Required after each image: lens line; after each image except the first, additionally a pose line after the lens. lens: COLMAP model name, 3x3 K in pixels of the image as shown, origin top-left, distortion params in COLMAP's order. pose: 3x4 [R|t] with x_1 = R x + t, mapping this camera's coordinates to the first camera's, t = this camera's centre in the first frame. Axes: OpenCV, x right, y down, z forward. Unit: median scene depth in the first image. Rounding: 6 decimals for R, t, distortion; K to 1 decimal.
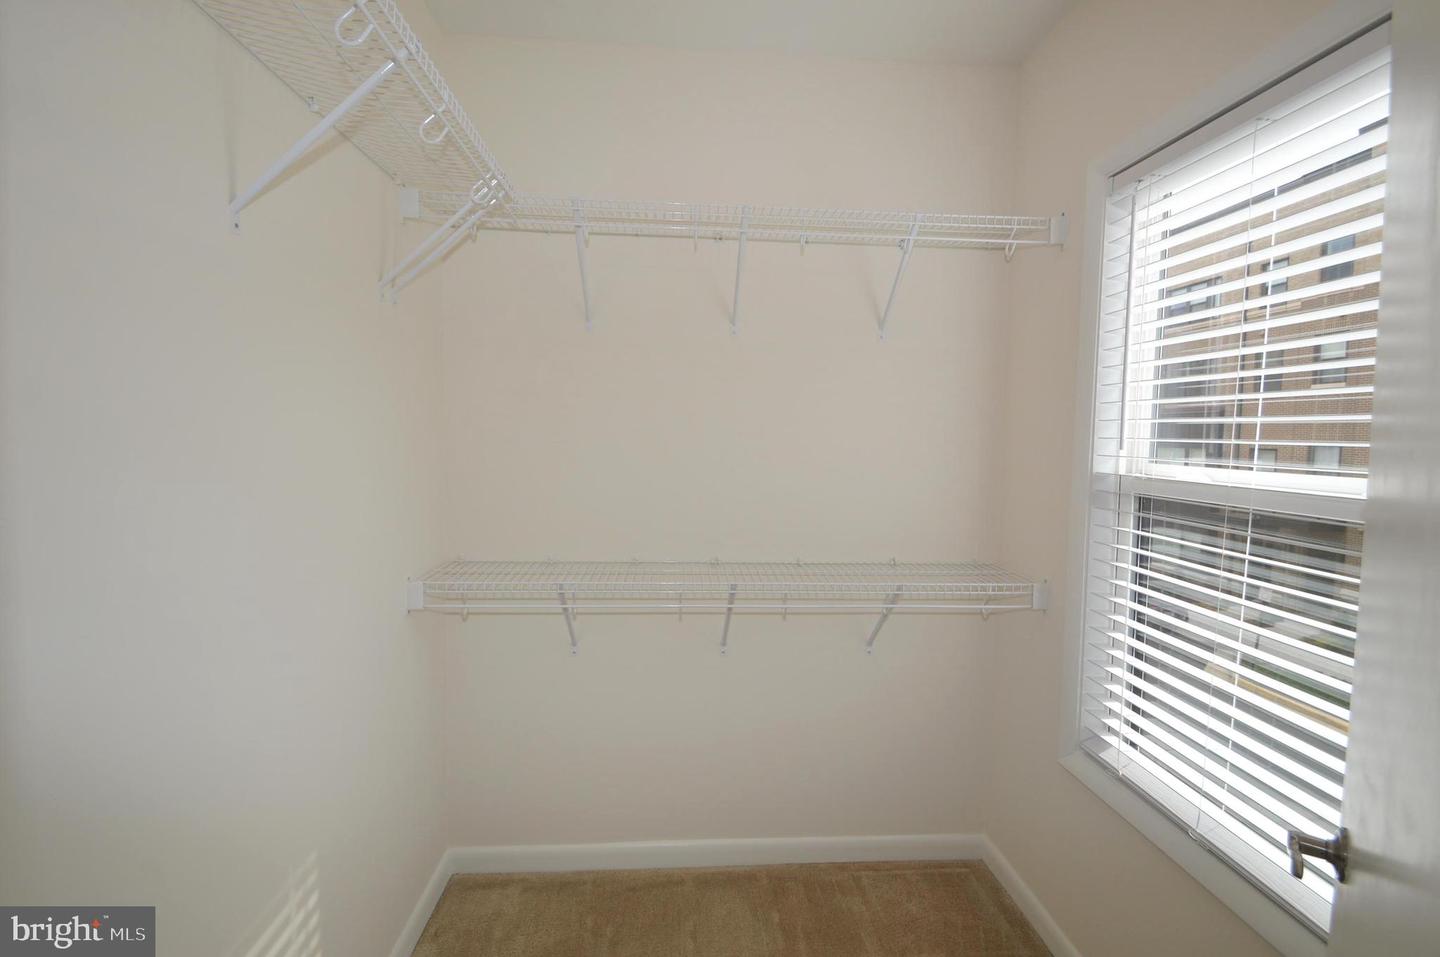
lens RADIAL K [[720.7, 0, 680.6], [0, 720.7, 482.8], [0, 0, 1]] dist [-0.002370, -0.000362]
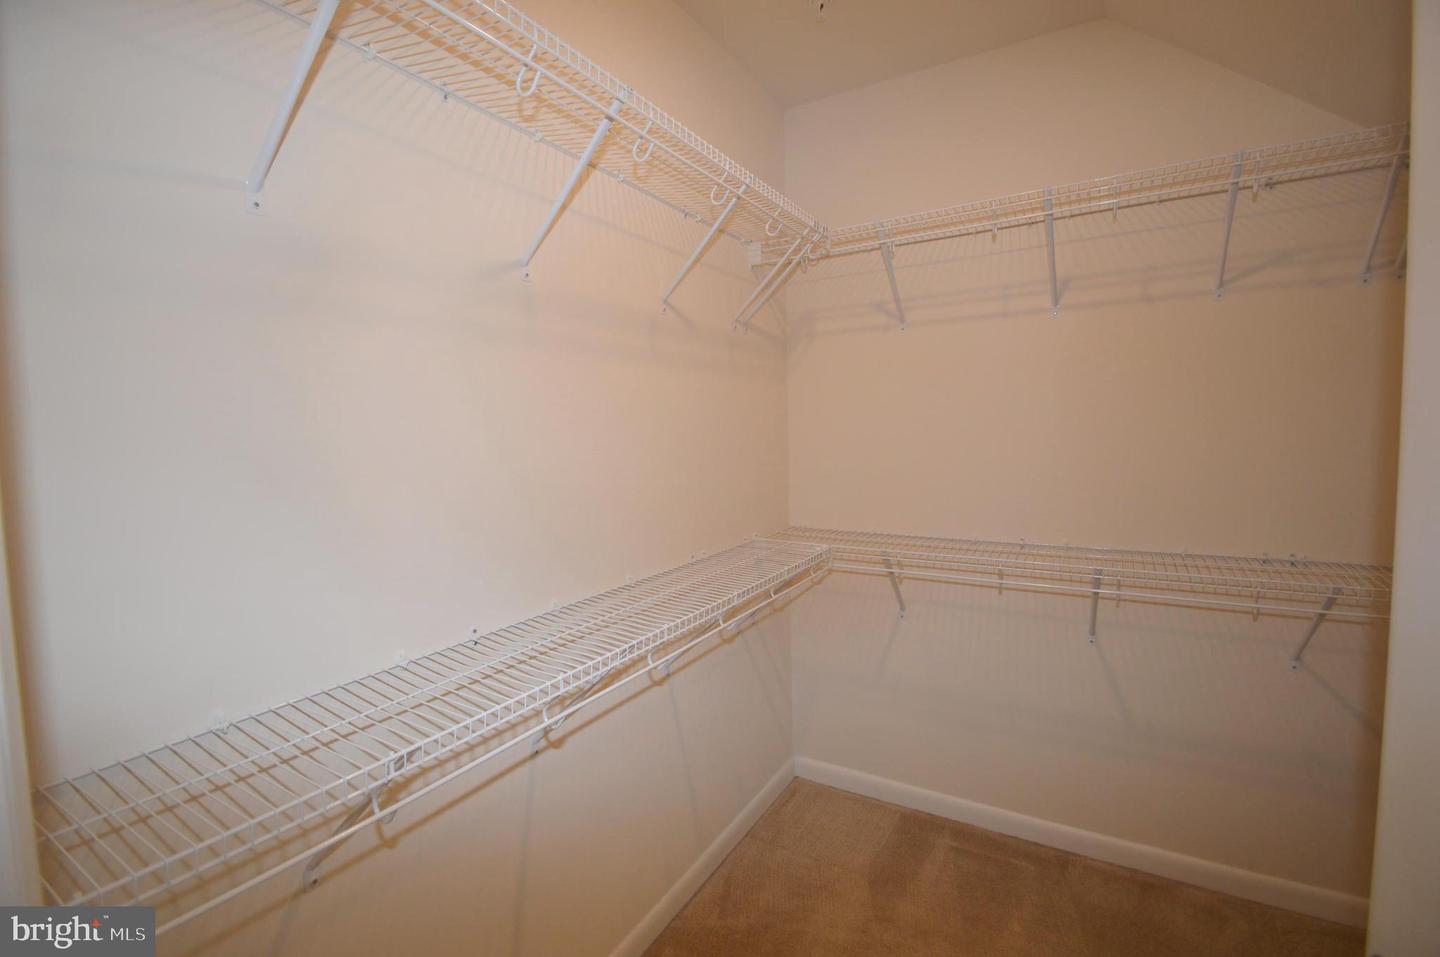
lens RADIAL K [[634.0, 0, 713.7], [0, 634.0, 443.8], [0, 0, 1]] dist [-0.016272, -0.000553]
pose [[0.806170, -0.022484, -0.591257, 0.208945], [0.002976, 0.999419, -0.033947, 0.003222], [0.591676, 0.025608, 0.805769, 0.018077]]
